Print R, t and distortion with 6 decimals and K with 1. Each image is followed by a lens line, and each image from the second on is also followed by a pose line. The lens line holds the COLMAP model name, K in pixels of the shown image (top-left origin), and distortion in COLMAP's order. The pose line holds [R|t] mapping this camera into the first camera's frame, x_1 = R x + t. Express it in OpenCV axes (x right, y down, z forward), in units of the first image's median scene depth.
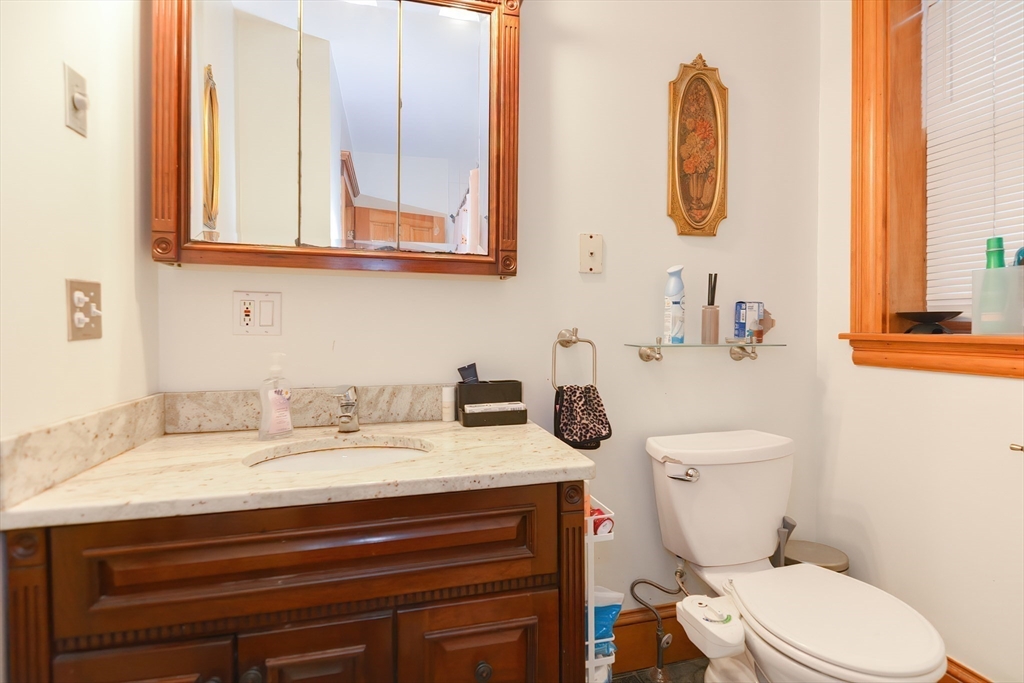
lens RADIAL K [[484.6, 0, 513.1], [0, 484.6, 334.0], [0, 0, 1]] dist [0.012442, -0.010123]
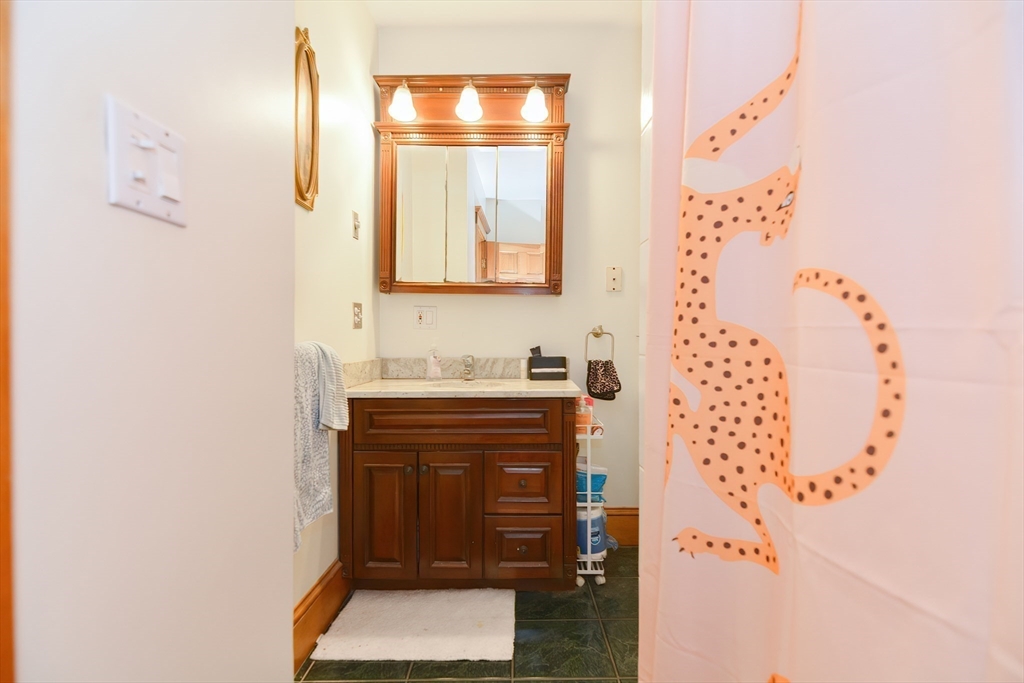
lens RADIAL K [[484.6, 0, 513.1], [0, 484.6, 334.0], [0, 0, 1]] dist [0.012442, -0.010123]
pose [[0.959965, -0.001092, -0.280119, 0.332959], [-0.005885, 0.999693, -0.024065, 0.064218], [0.280059, 0.024751, 0.959664, -0.716750]]
